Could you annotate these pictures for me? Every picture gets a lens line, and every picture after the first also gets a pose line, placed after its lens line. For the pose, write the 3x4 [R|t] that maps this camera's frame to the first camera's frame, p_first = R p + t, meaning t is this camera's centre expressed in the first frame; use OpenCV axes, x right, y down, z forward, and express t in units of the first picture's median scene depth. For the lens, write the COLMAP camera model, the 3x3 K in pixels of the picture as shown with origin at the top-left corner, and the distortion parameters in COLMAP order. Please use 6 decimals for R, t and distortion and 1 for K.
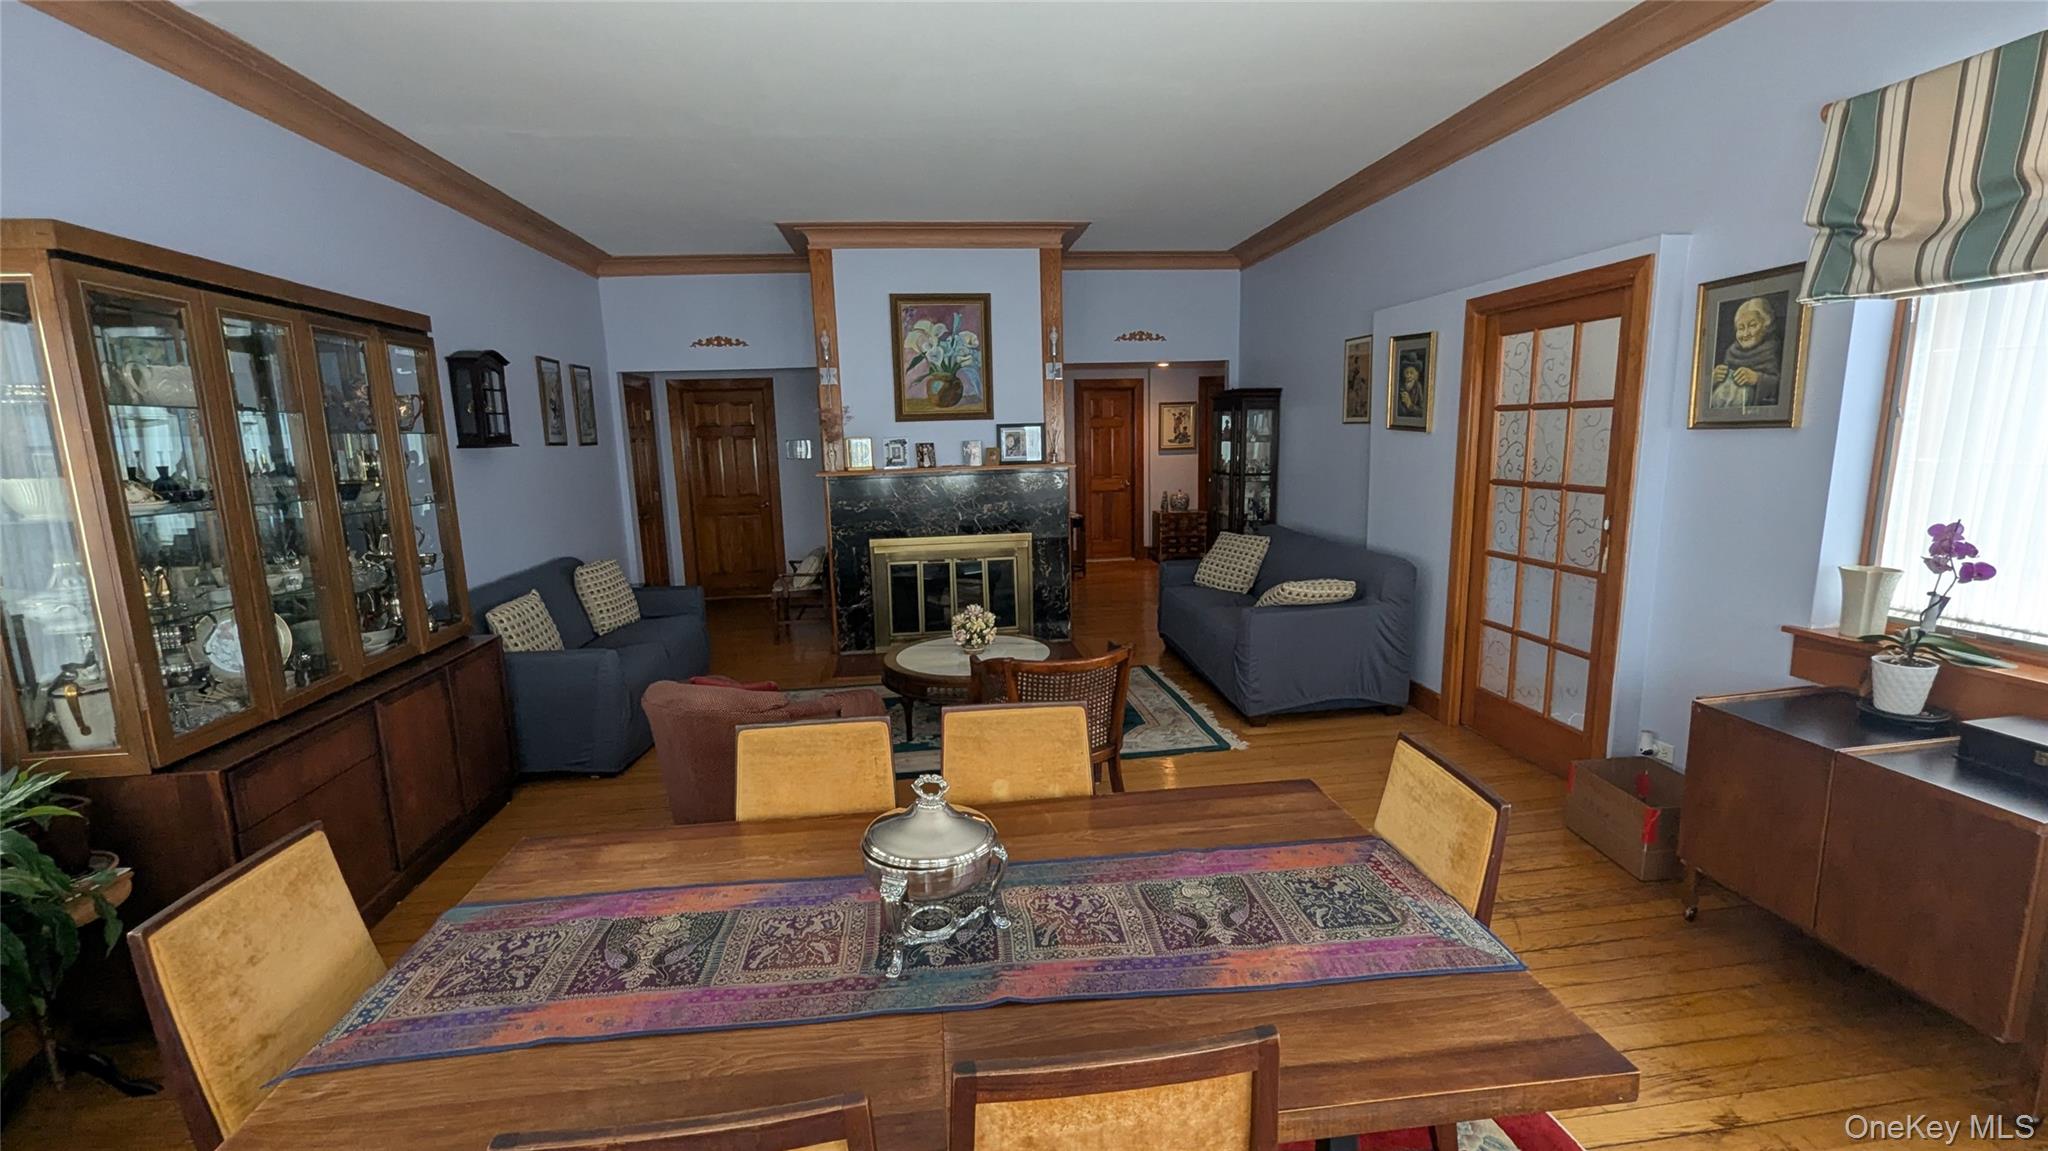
lens RADIAL K [[859.6, 0, 1028.0], [0, 859.6, 578.5], [0, 0, 1]] dist [0.001110, 0.000052]
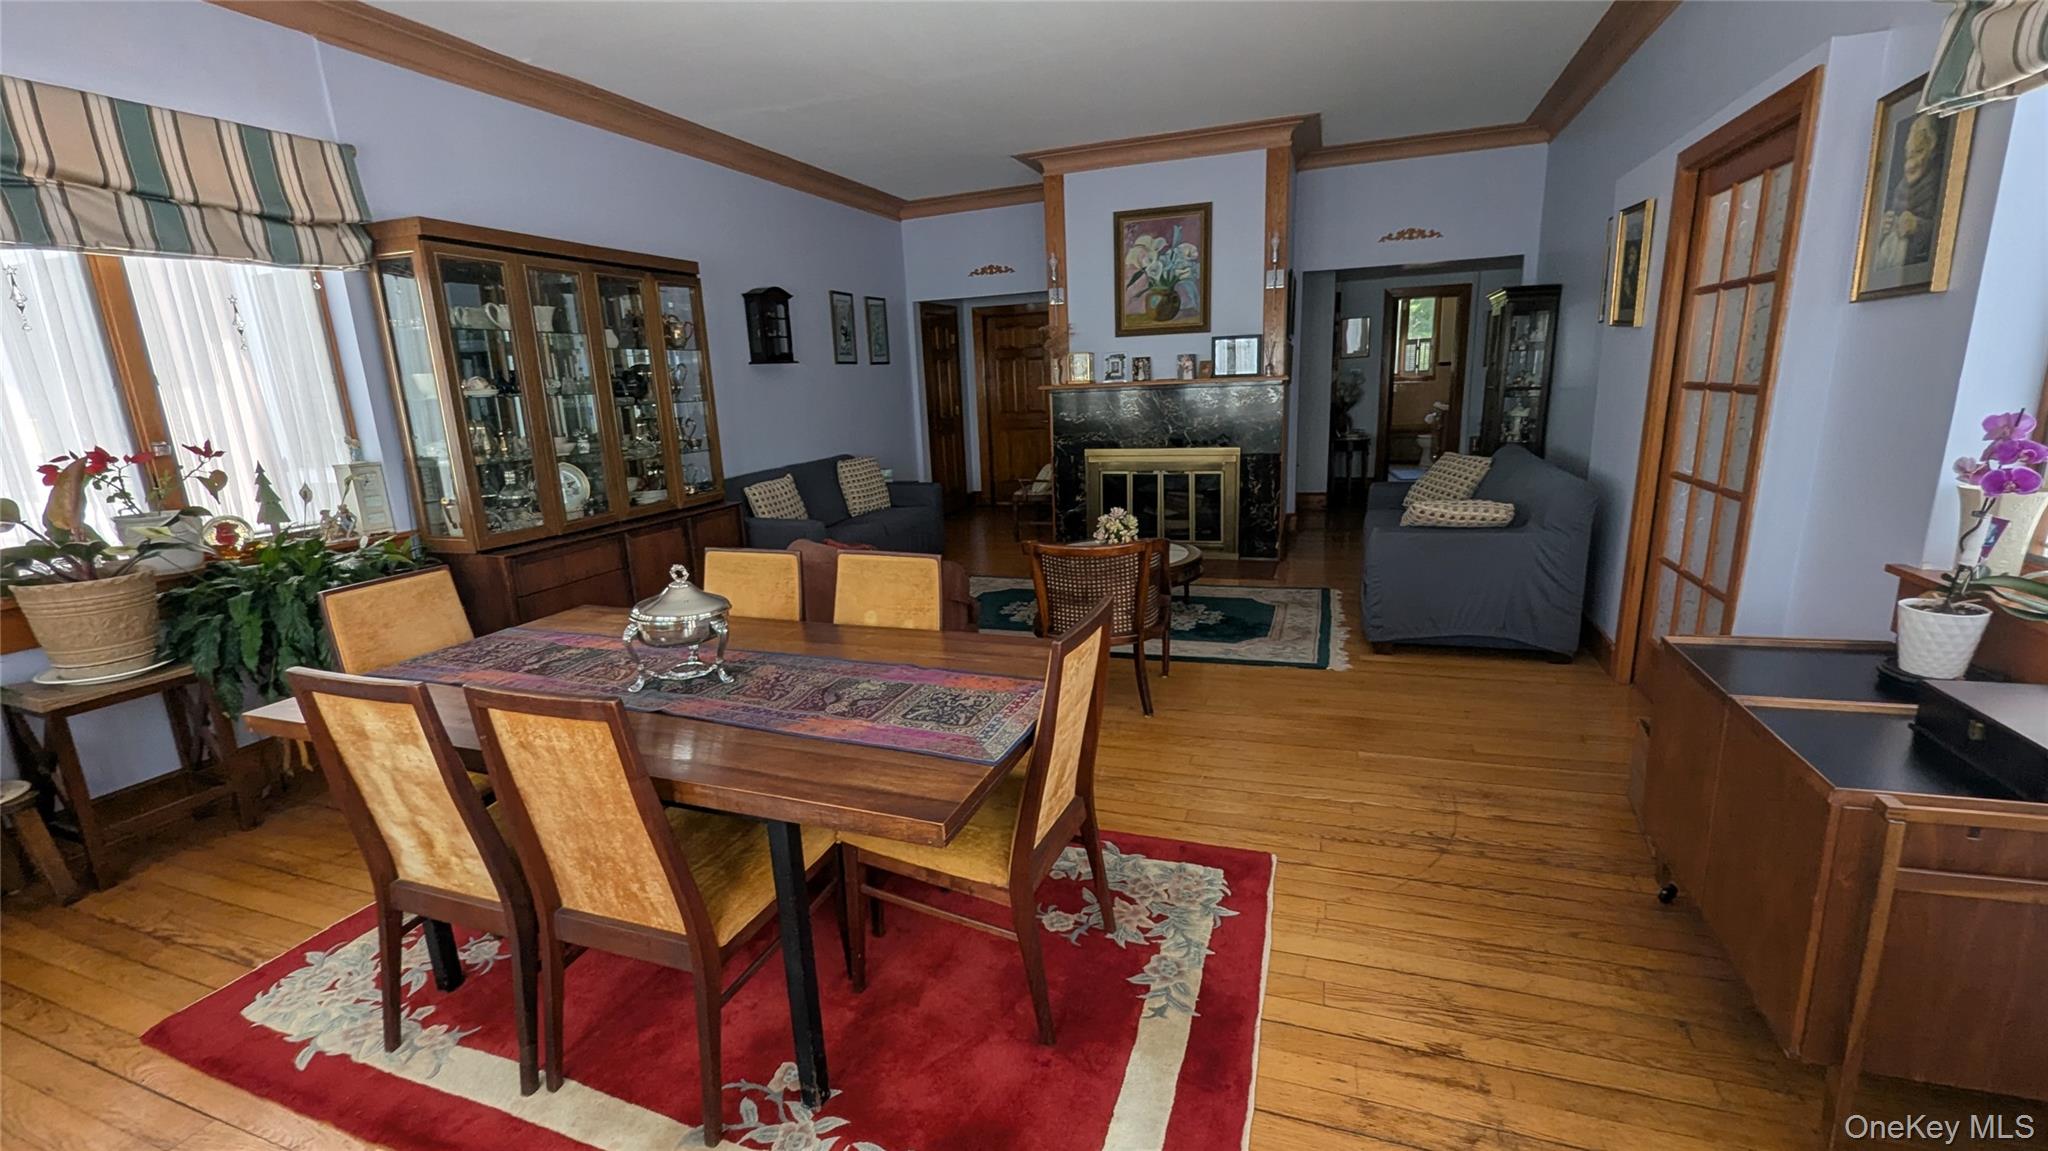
lens RADIAL K [[859.6, 0, 1028.0], [0, 859.6, 578.5], [0, 0, 1]] dist [0.001110, 0.000052]
pose [[0.890298, 0.096425, -0.445052, 0.352631], [-0.060936, 0.993761, 0.093411, 0.027886], [0.451283, -0.056044, 0.890619, -0.003381]]
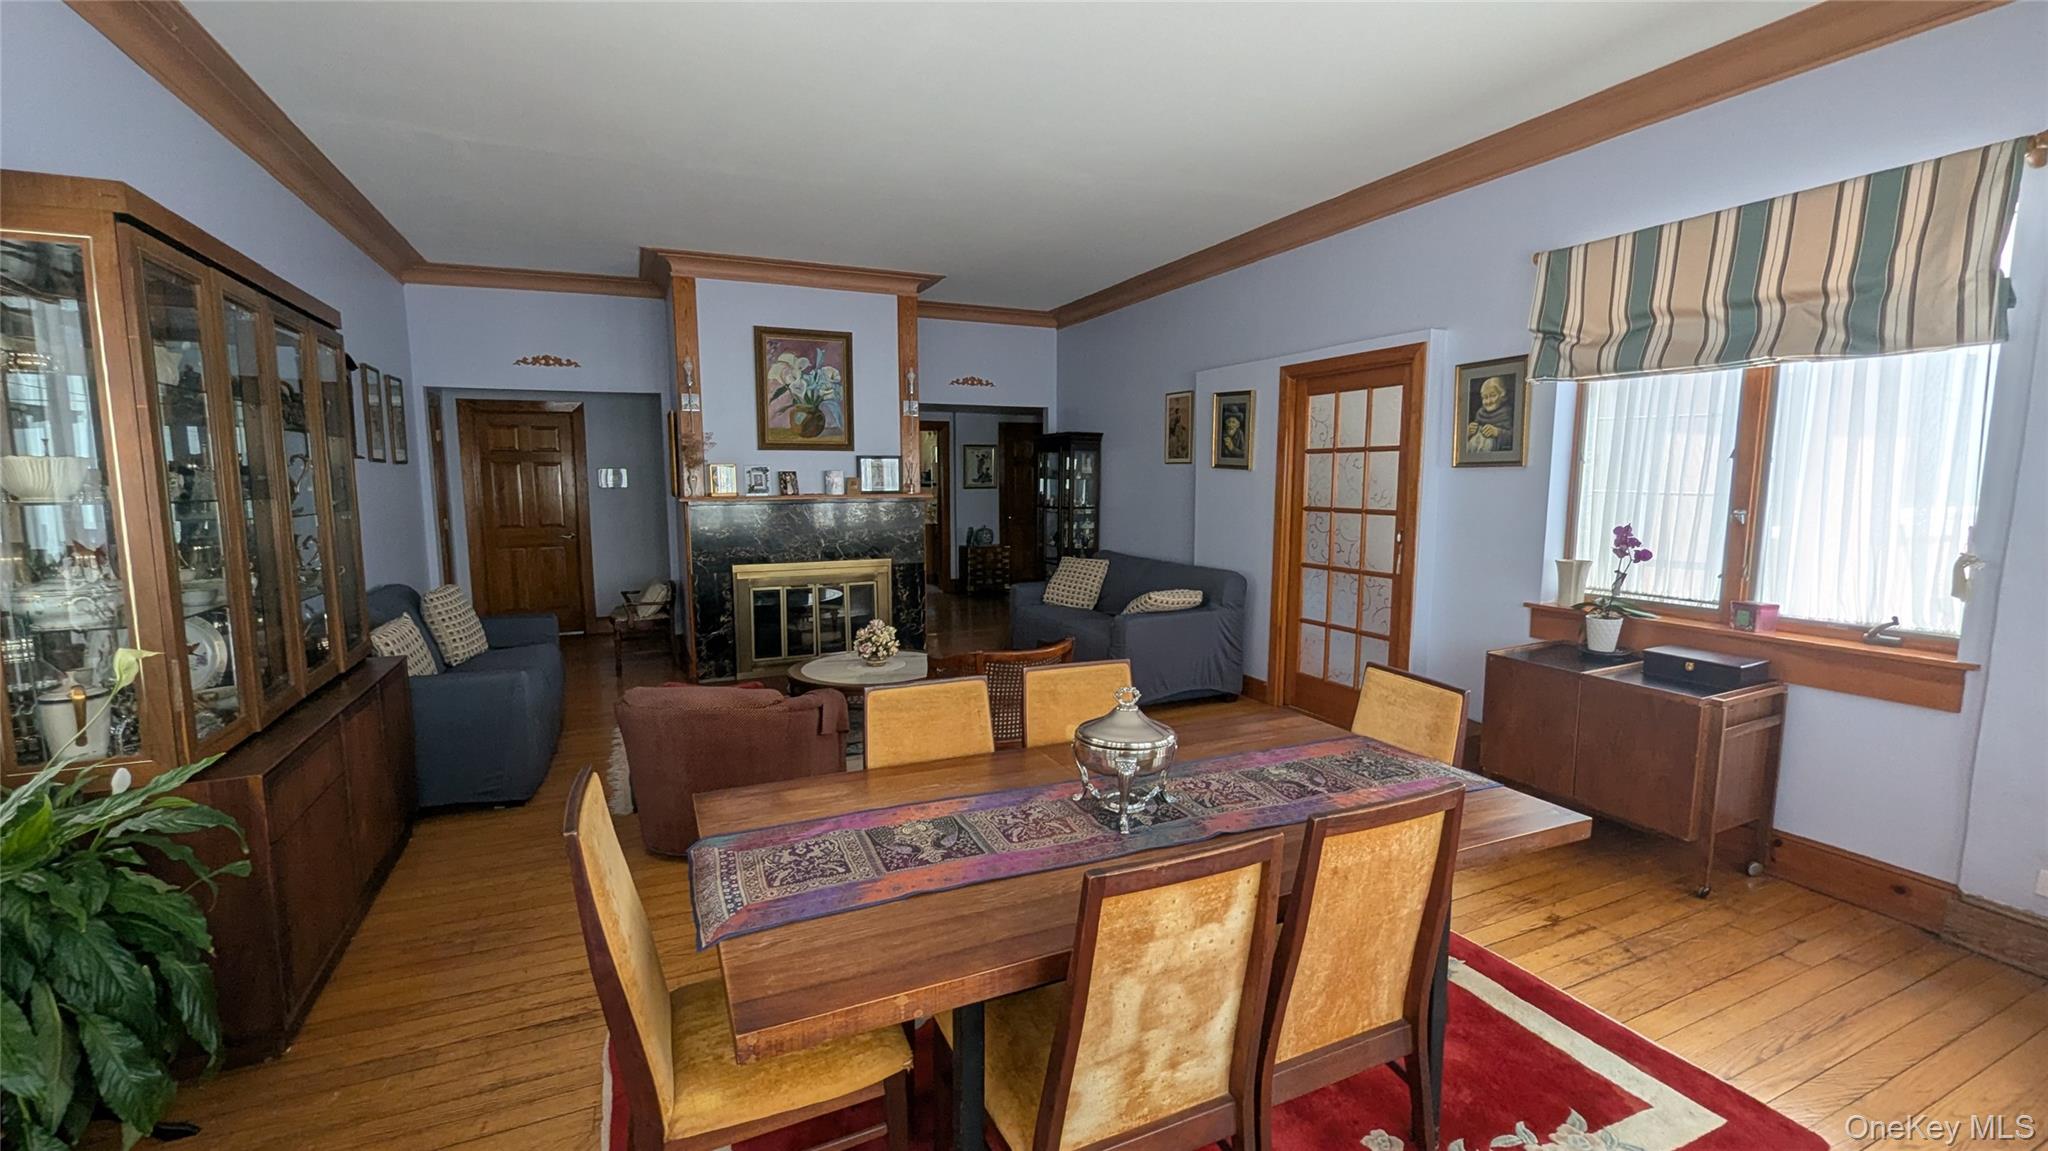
lens RADIAL K [[859.6, 0, 1028.0], [0, 859.6, 578.5], [0, 0, 1]] dist [0.001110, 0.000052]
pose [[0.953410, -0.010424, 0.301497, -0.224715], [0.026823, 0.998374, -0.050302, 0.041895], [-0.300482, 0.056045, 0.952139, -0.080040]]
